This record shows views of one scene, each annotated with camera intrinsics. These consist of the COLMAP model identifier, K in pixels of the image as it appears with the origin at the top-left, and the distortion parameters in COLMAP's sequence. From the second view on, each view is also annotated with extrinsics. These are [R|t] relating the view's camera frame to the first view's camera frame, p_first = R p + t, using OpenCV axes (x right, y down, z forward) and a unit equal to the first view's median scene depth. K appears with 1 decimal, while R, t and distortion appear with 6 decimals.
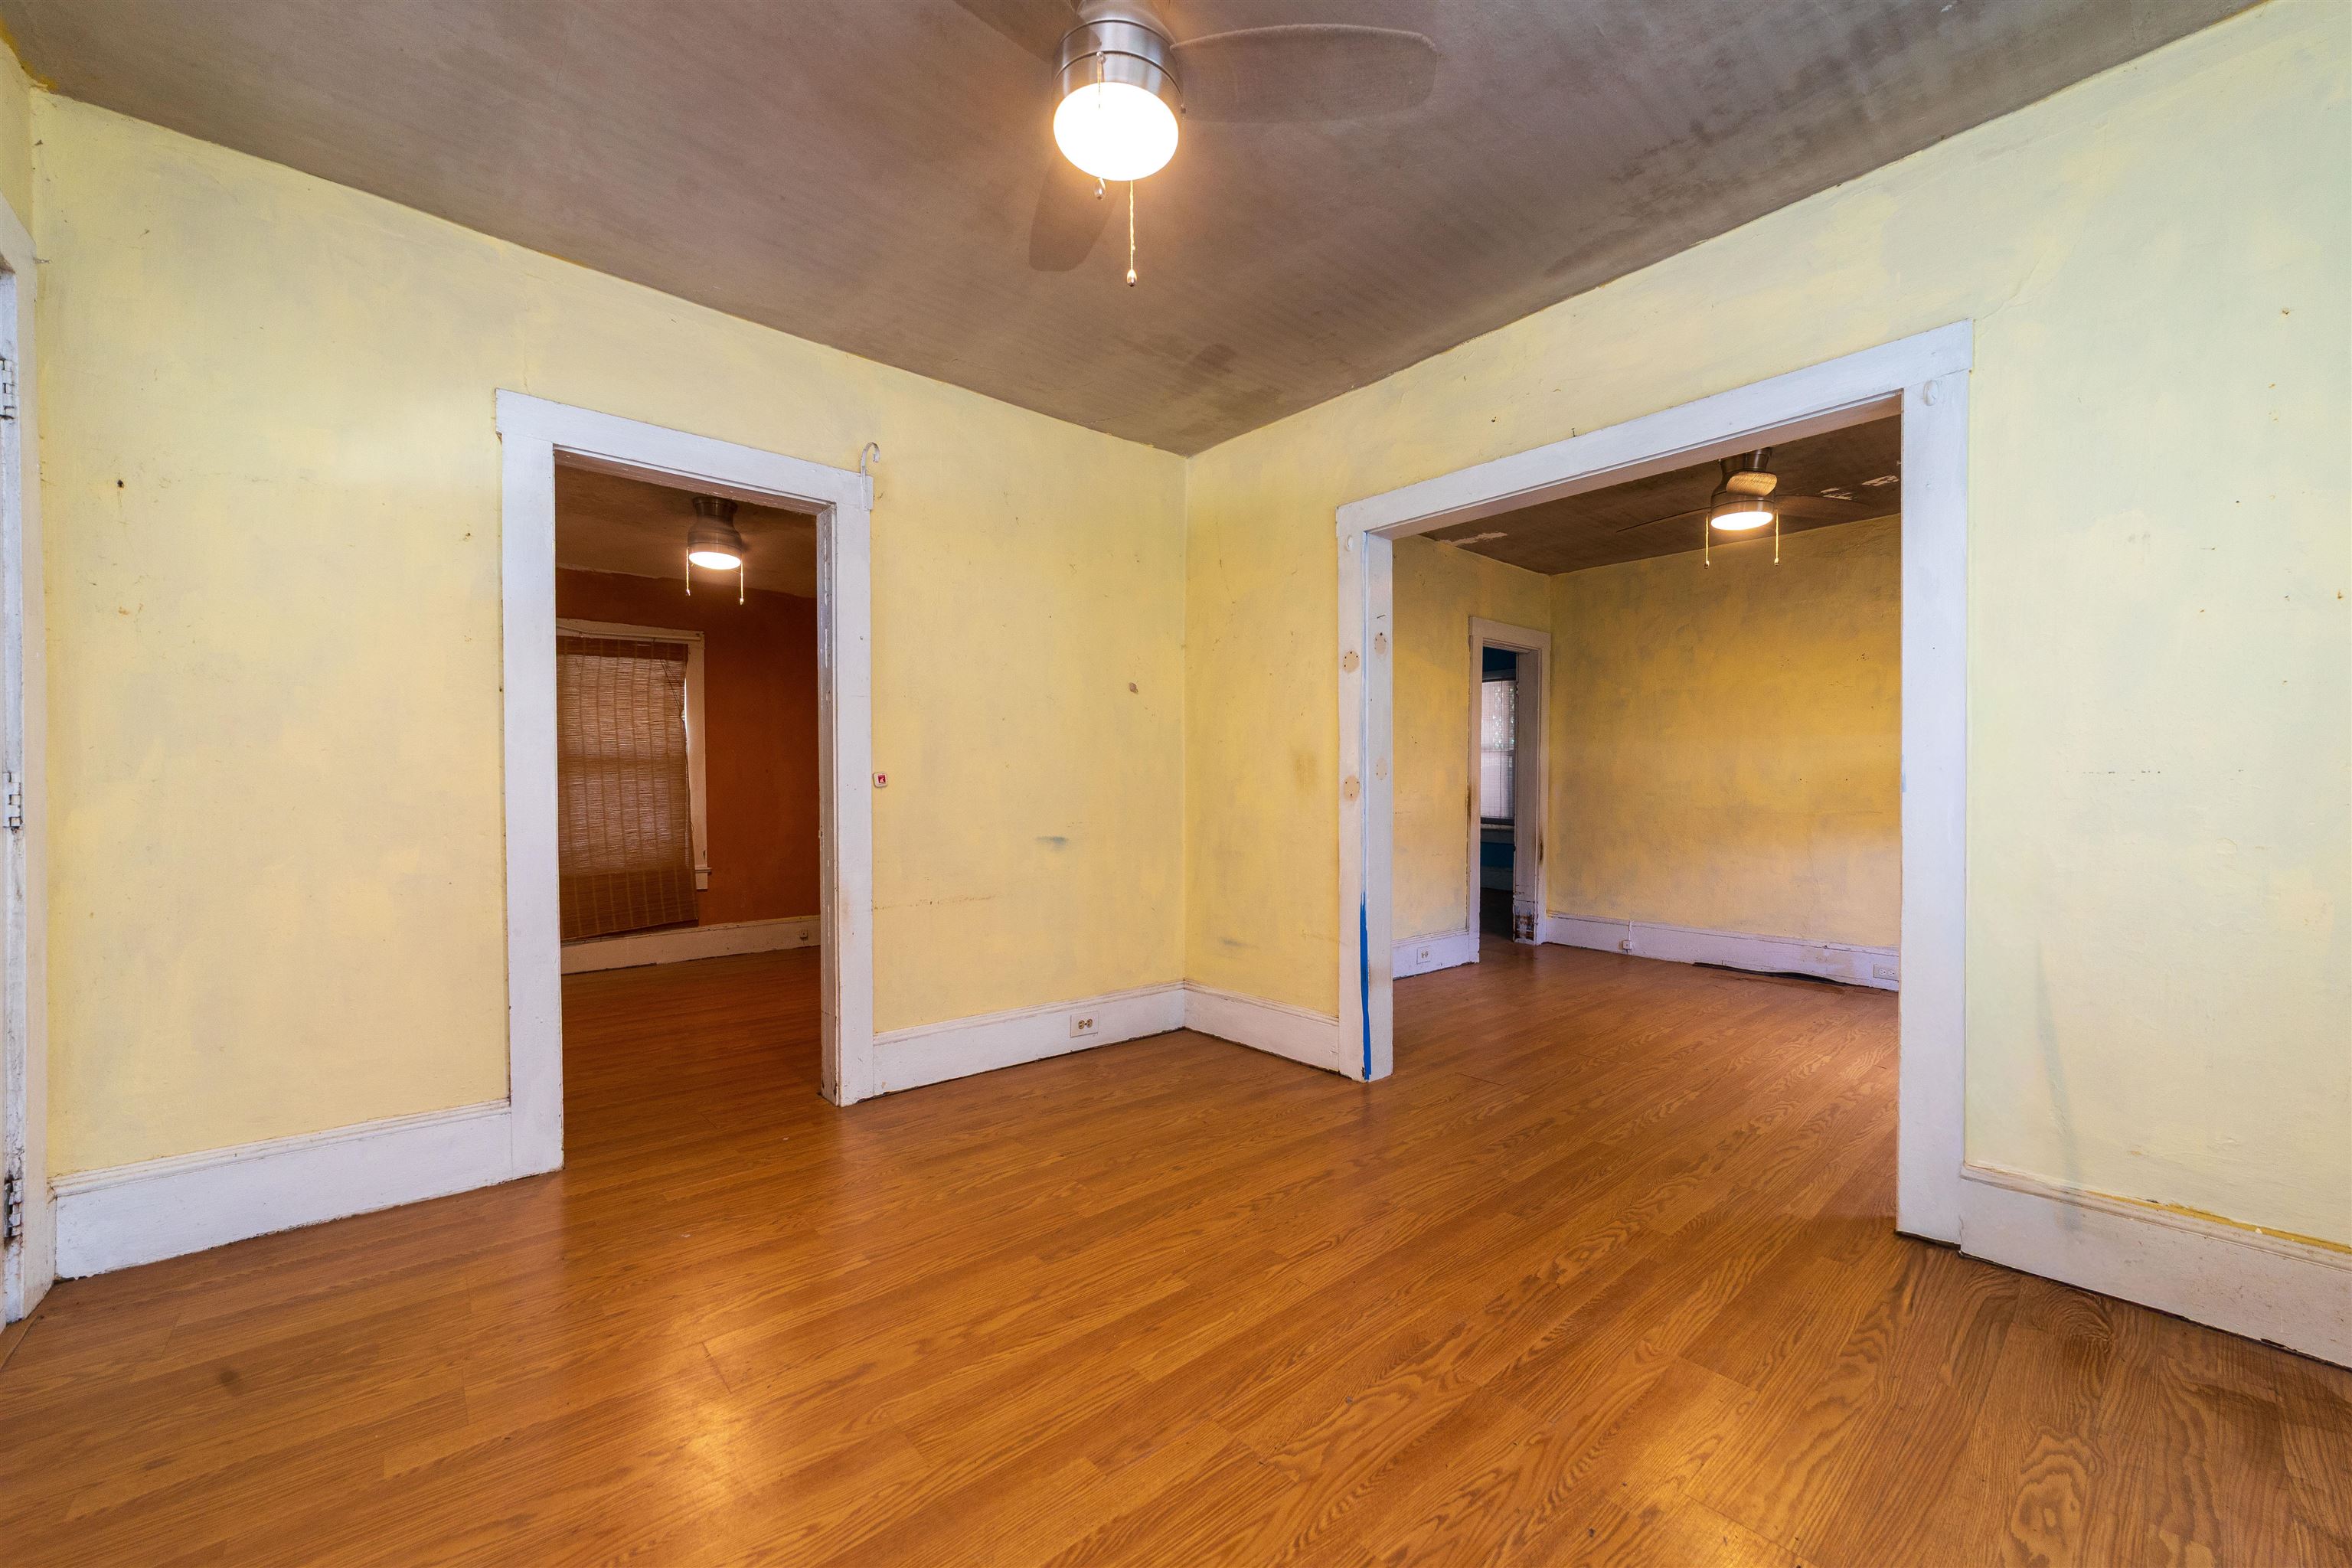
lens RADIAL K [[912.5, 0, 1170.3], [0, 912.5, 805.2], [0, 0, 1]] dist [-0.010035, 0.005097]
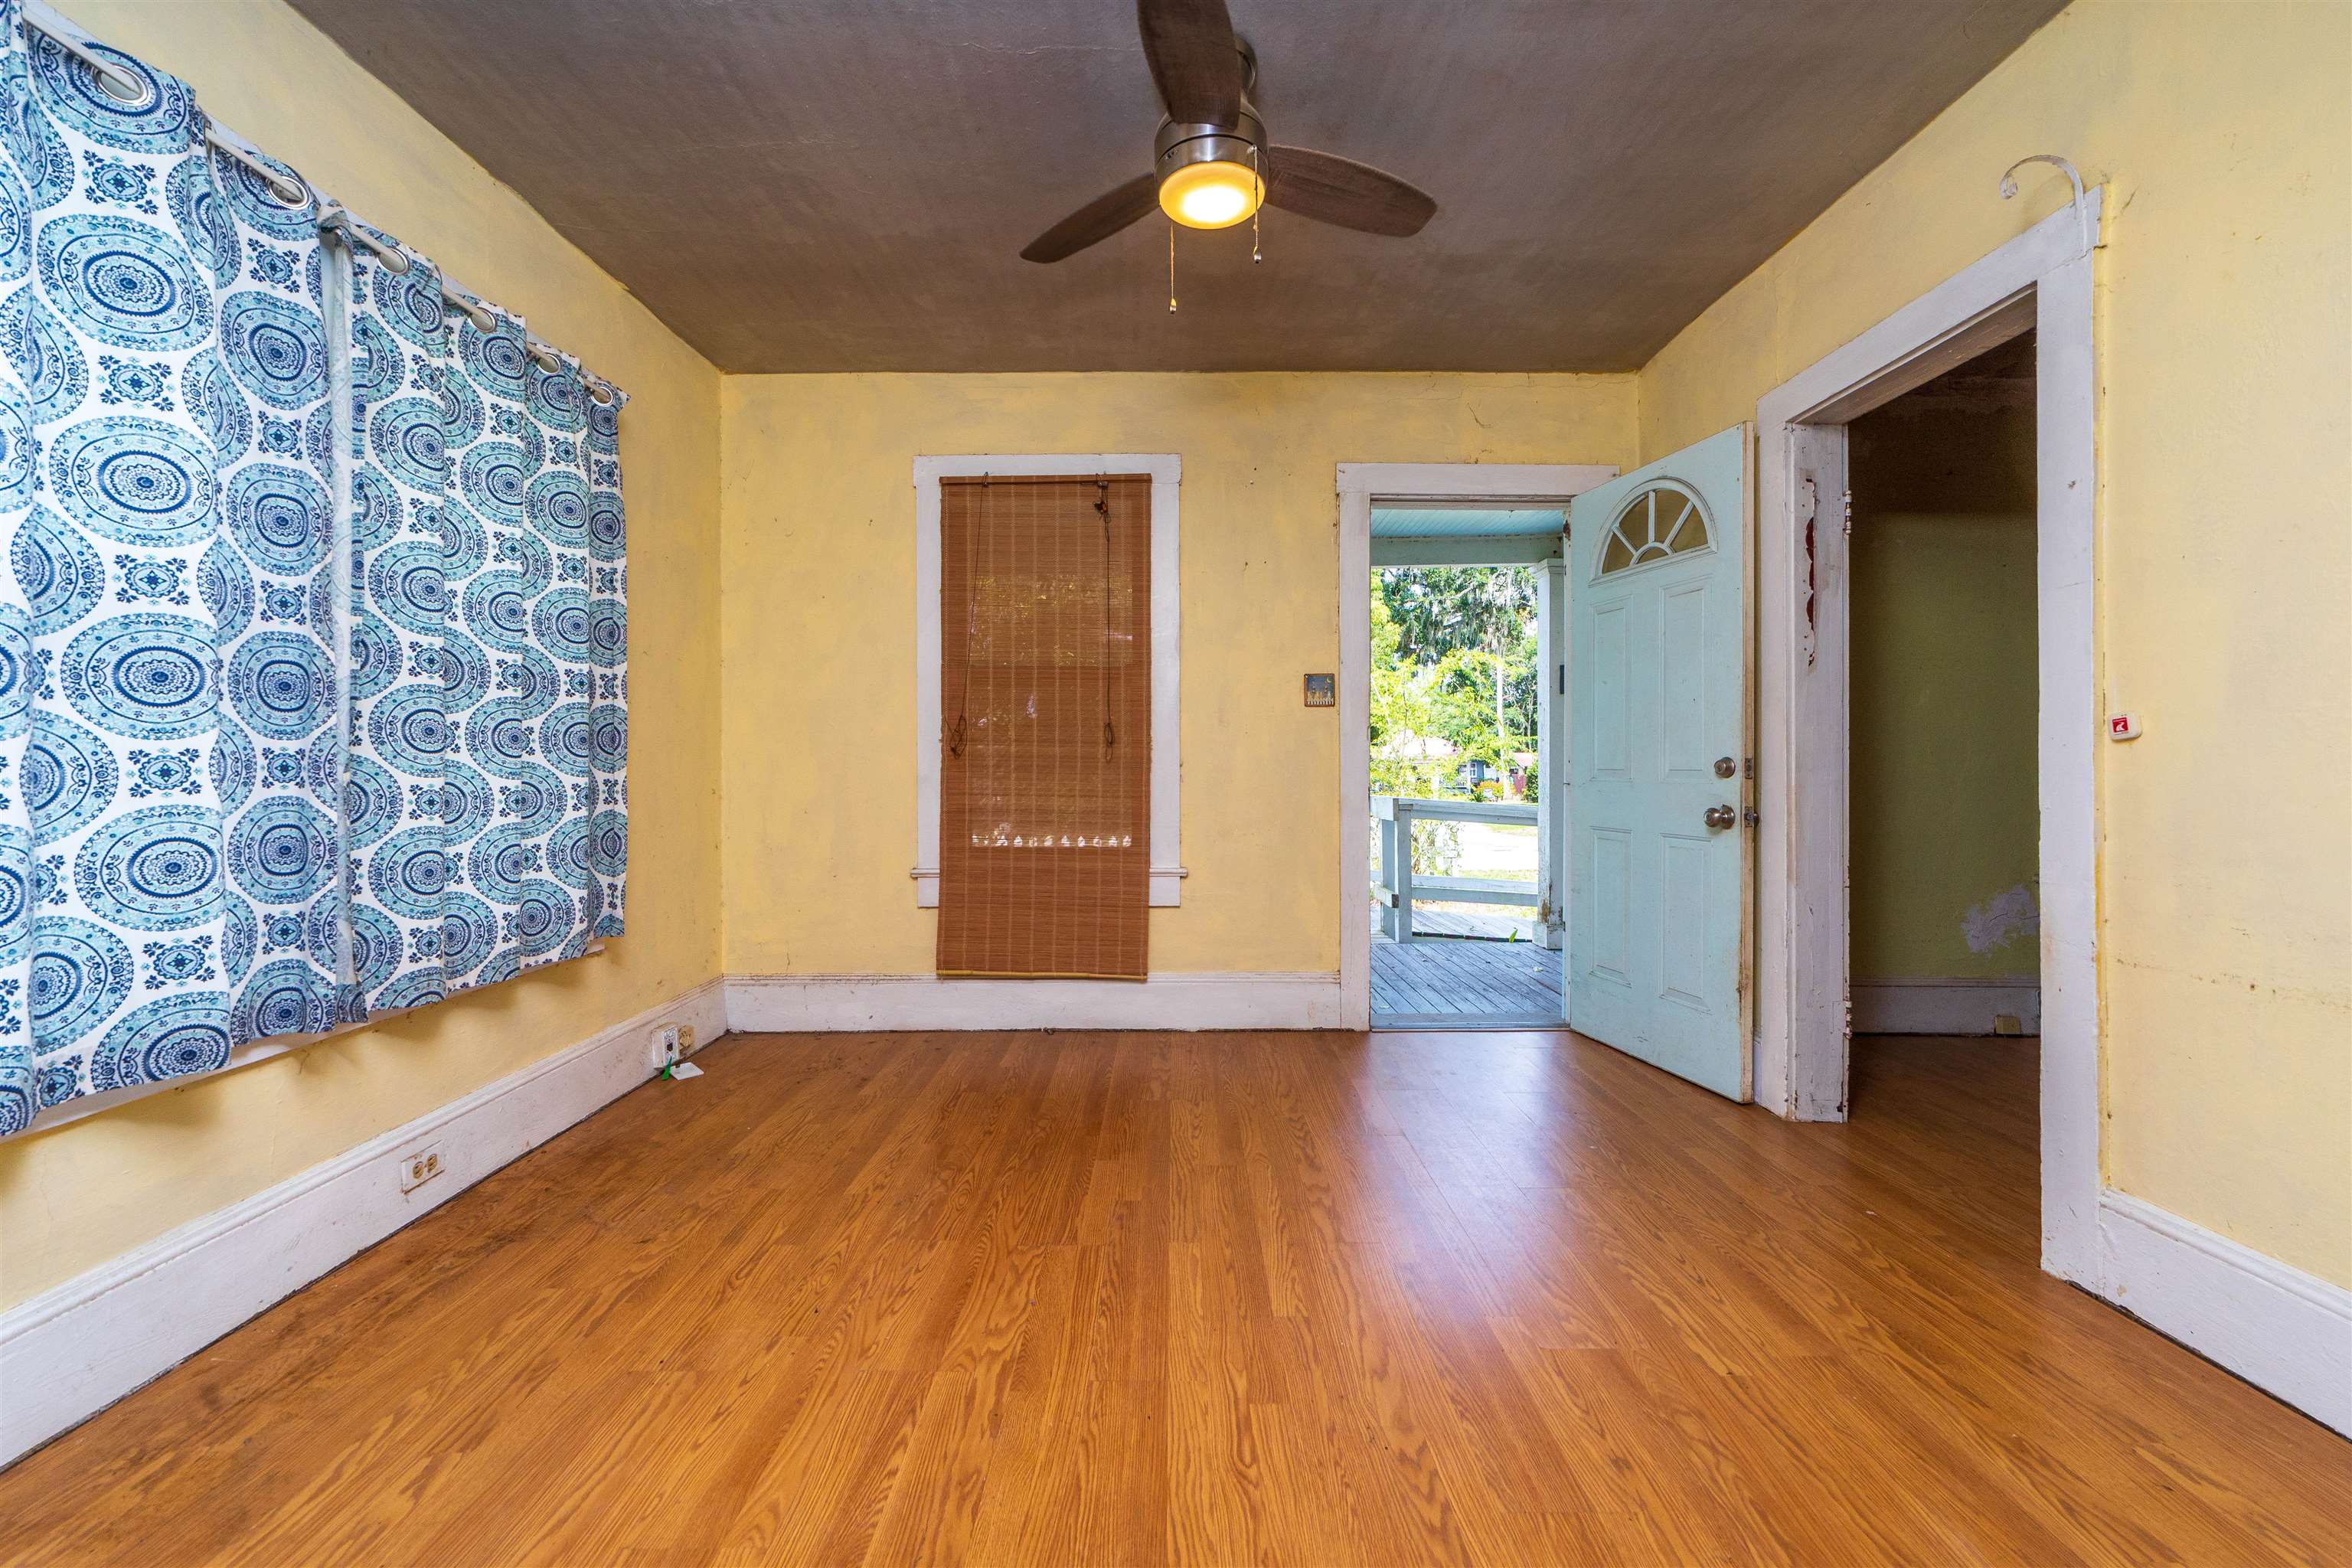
lens RADIAL K [[925.7, 0, 1160.7], [0, 925.7, 778.3], [0, 0, 1]] dist [-0.005249, 0.003546]
pose [[-0.668830, 0.006614, -0.743386, 0.482286], [-0.004936, 0.999899, 0.013337, 0.000585], [0.743399, 0.012589, -0.668730, 0.970083]]
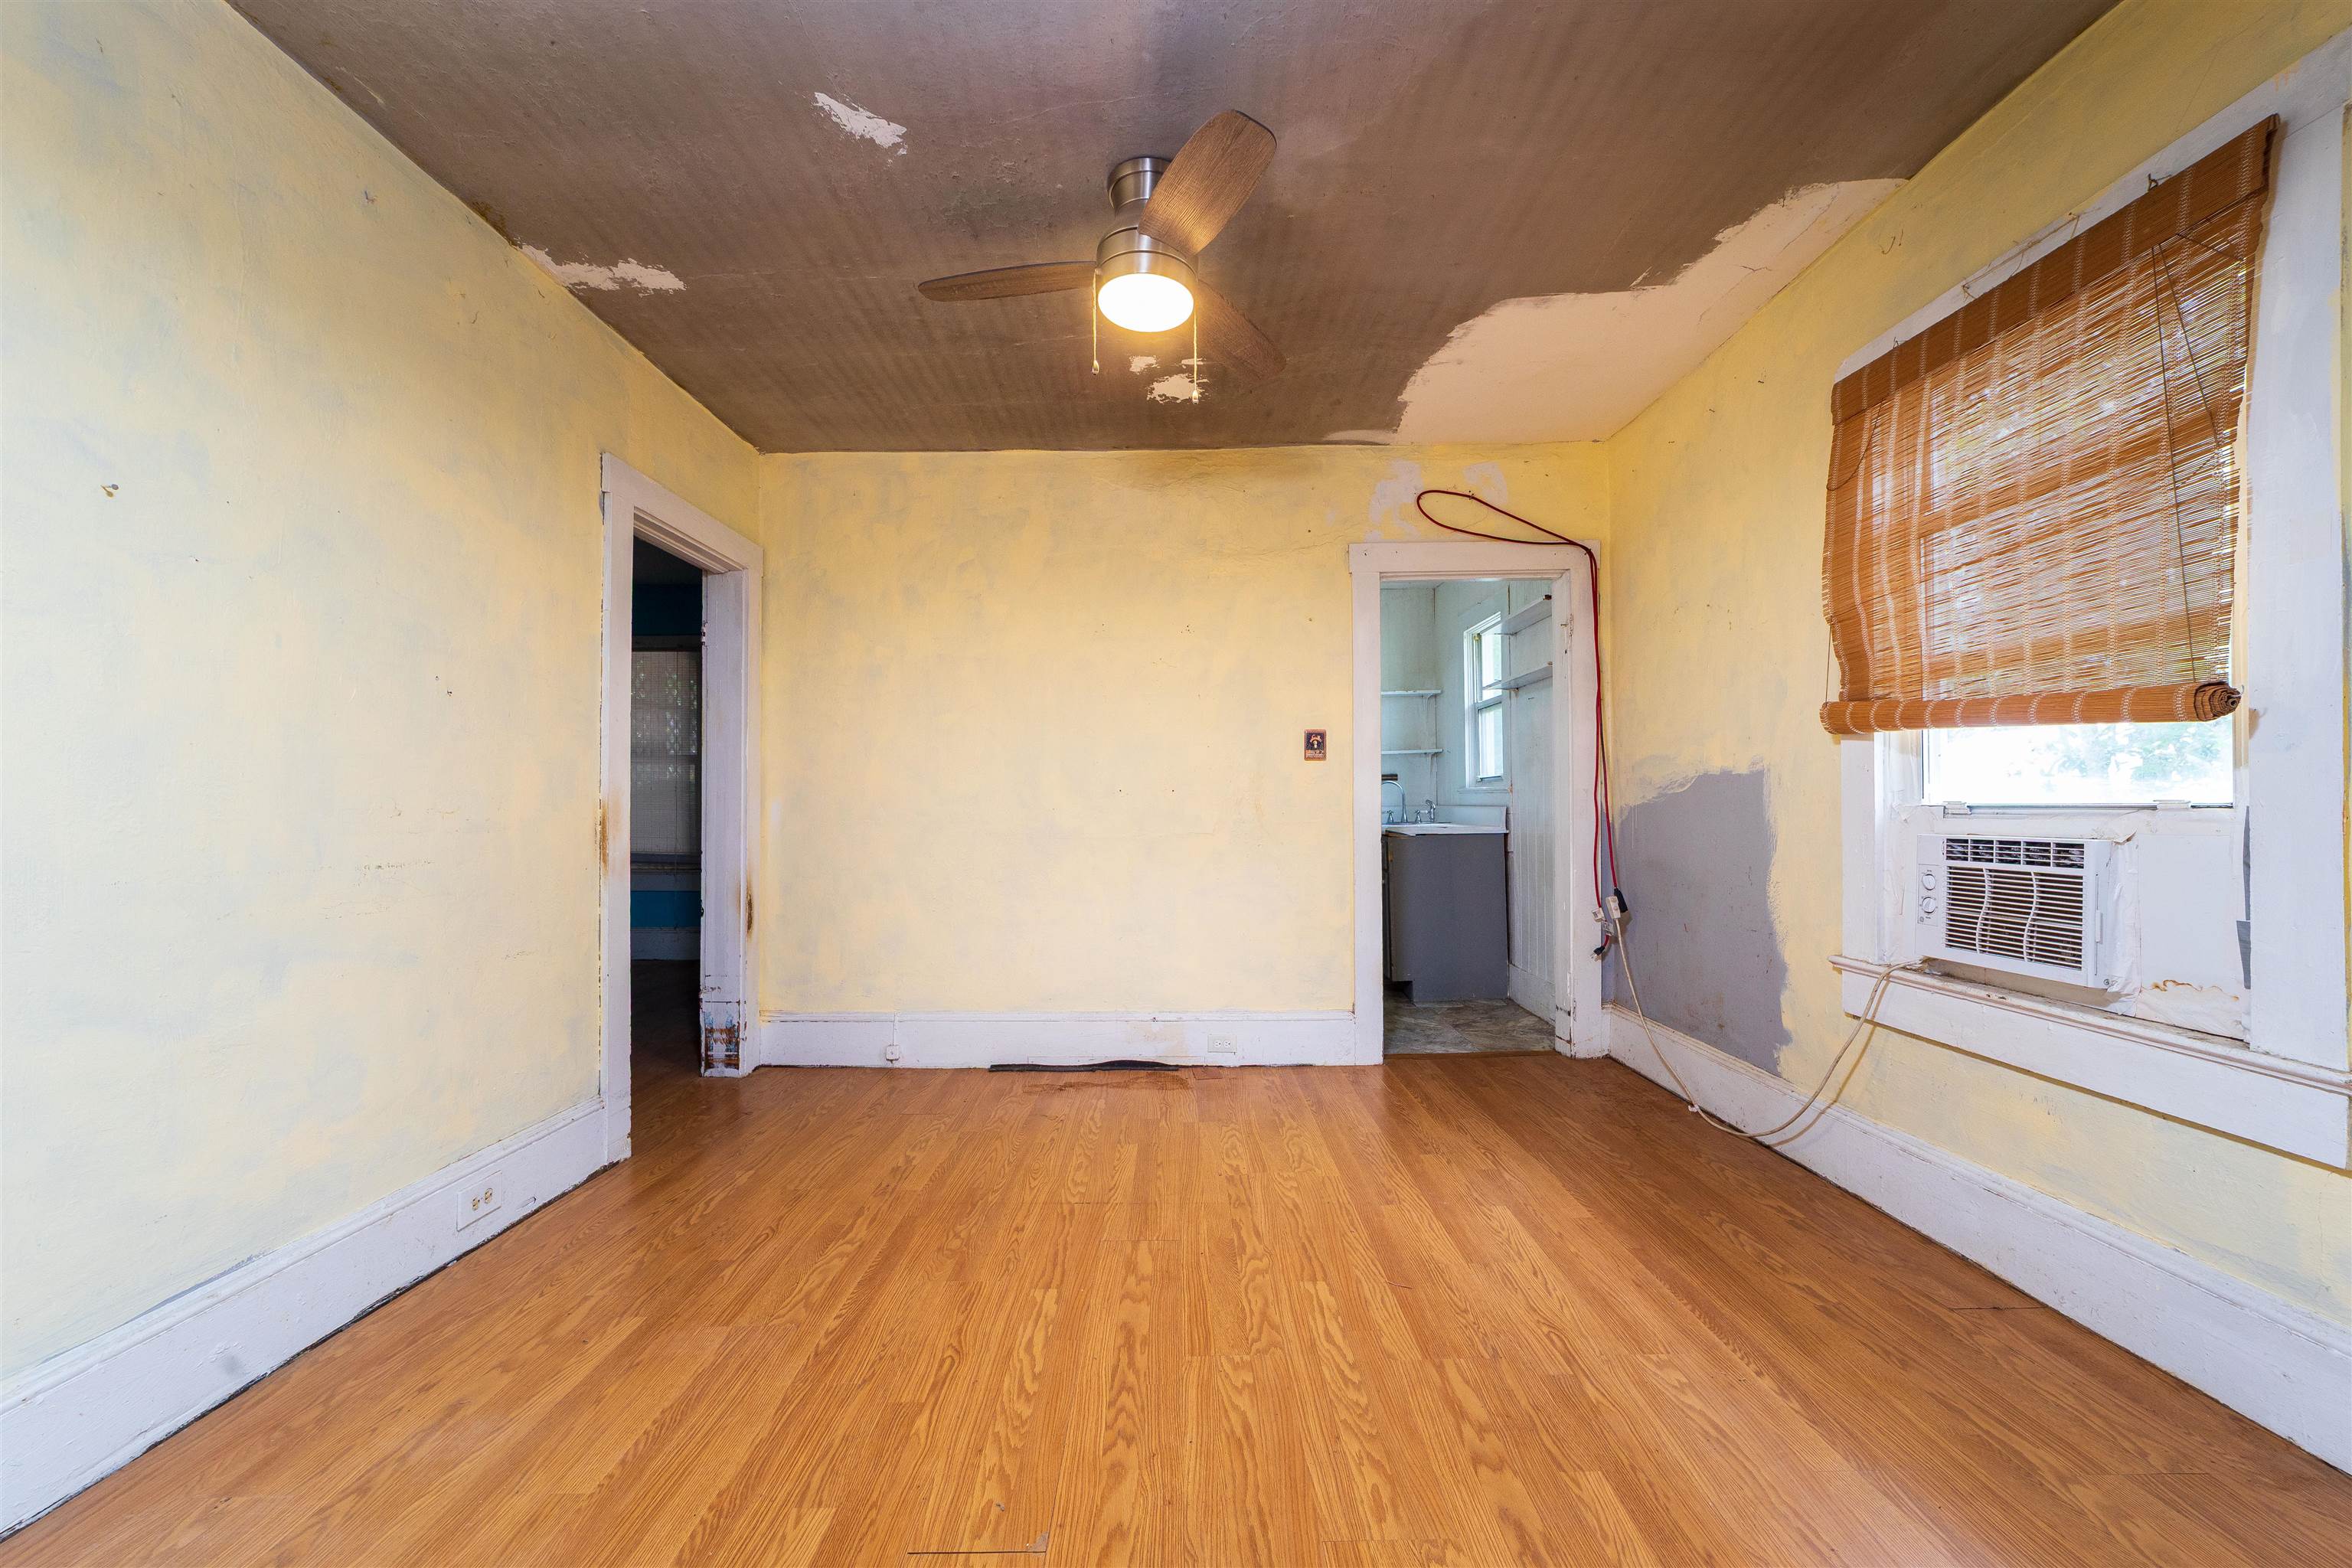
lens RADIAL K [[912.5, 0, 1162.4], [0, 912.5, 800.8], [0, 0, 1]] dist [-0.010035, 0.005097]
pose [[0.670833, -0.000005, 0.741608, 0.310432], [0.023614, 0.999493, -0.021354, -0.006235], [-0.741232, 0.031837, 0.670493, 0.840746]]
